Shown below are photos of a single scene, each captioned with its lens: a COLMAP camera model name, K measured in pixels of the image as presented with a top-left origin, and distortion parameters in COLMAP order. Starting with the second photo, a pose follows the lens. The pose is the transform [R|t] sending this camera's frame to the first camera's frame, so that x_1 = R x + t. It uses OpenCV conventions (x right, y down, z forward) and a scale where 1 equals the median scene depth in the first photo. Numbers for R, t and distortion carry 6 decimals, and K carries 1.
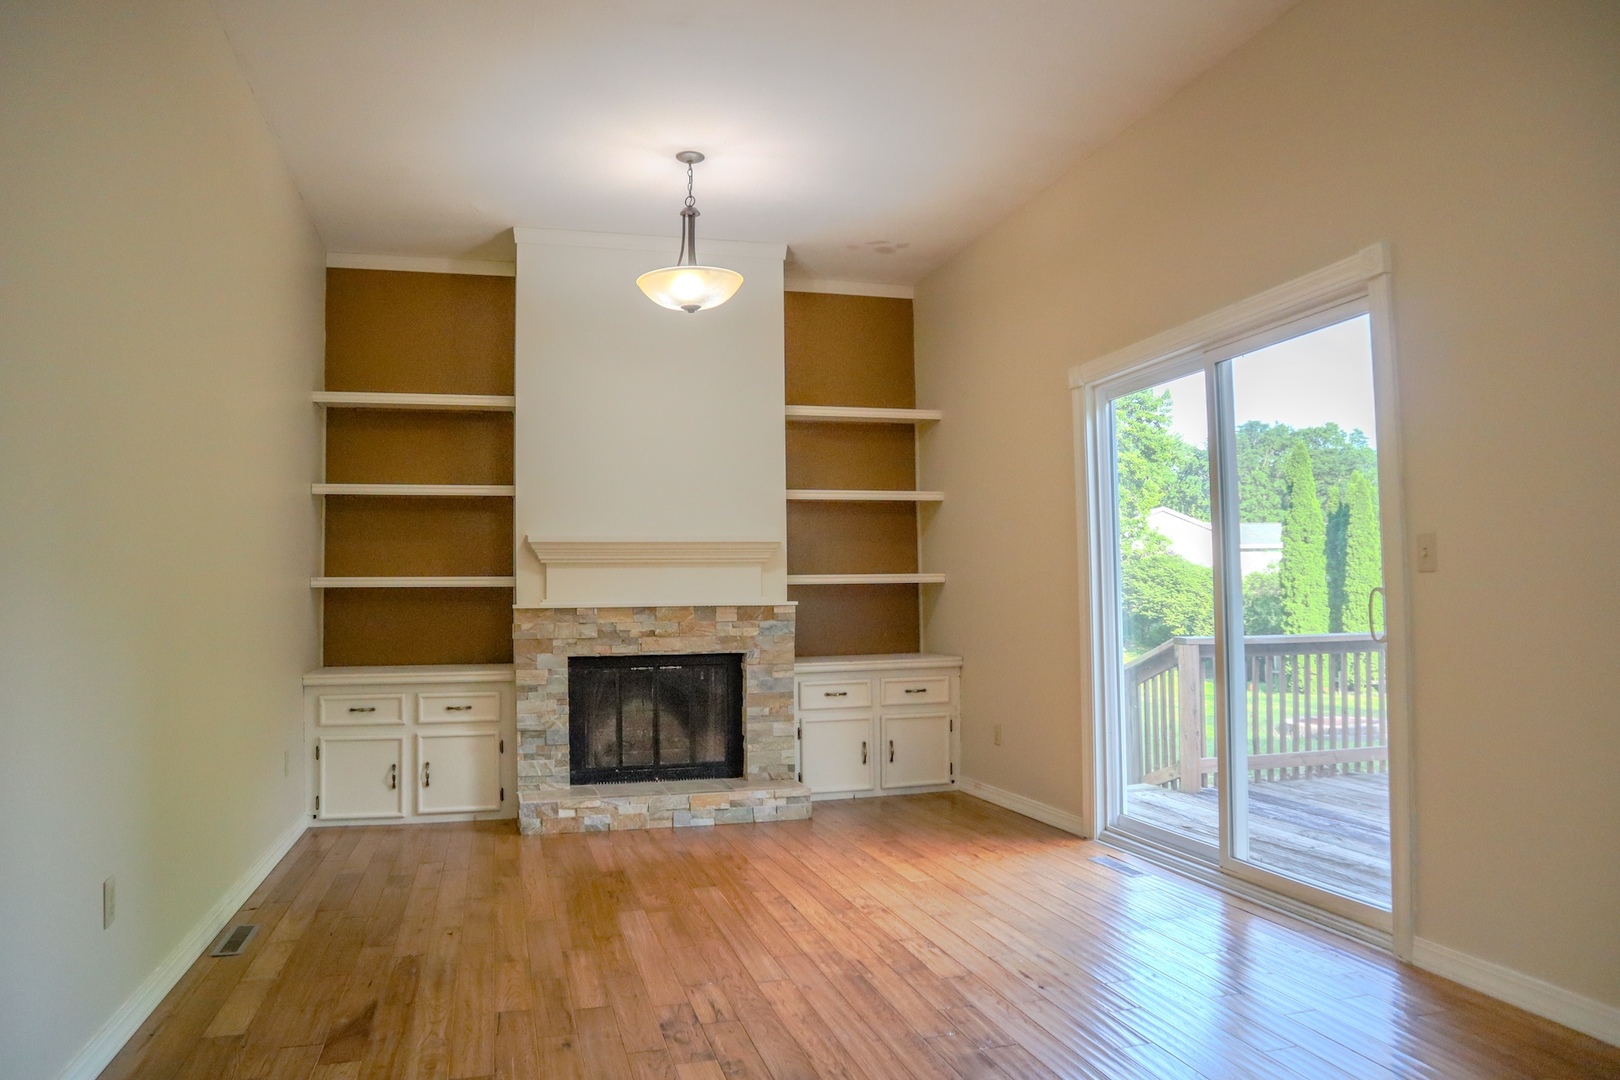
lens RADIAL K [[1163.3, 0, 810.0], [0, 1163.3, 540.0], [0, 0, 1]] dist [-0.133699, 0.099731]
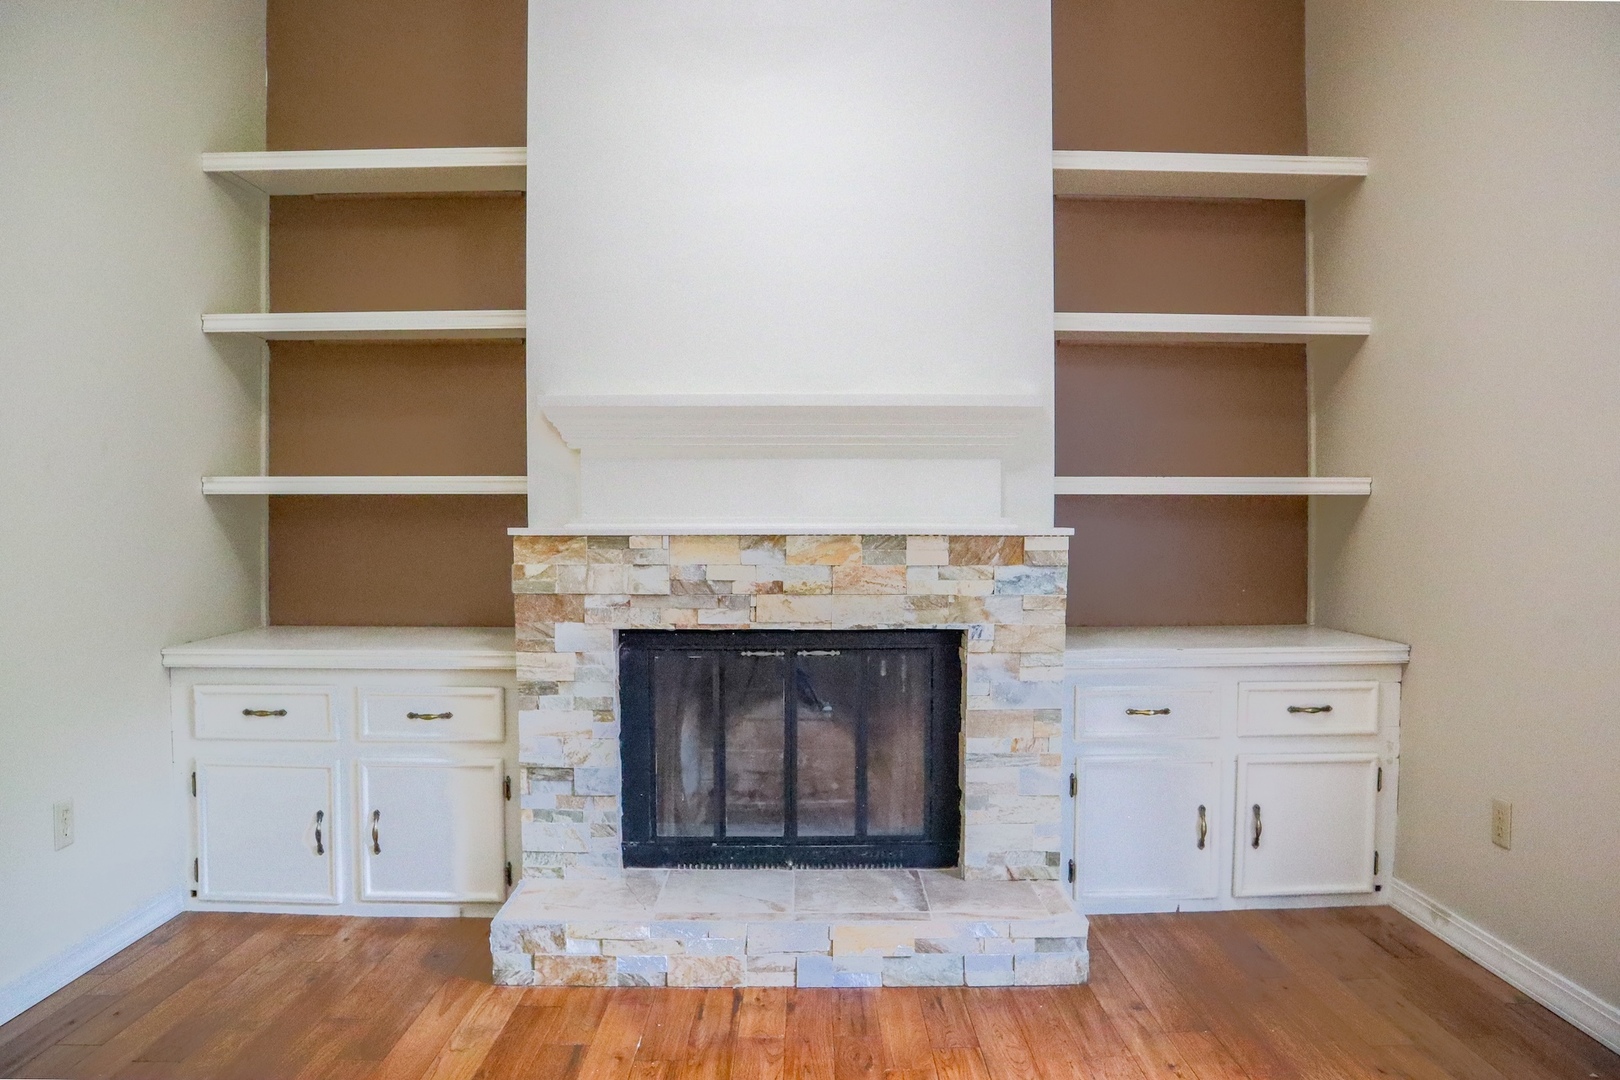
lens RADIAL K [[1163.3, 0, 810.0], [0, 1163.3, 540.0], [0, 0, 1]] dist [-0.133699, 0.099731]
pose [[0.966126, 0.017103, -0.257503, 0.007890], [0.000240, 0.997742, 0.067168, 0.025725], [0.258070, -0.064954, 0.963940, 0.513214]]
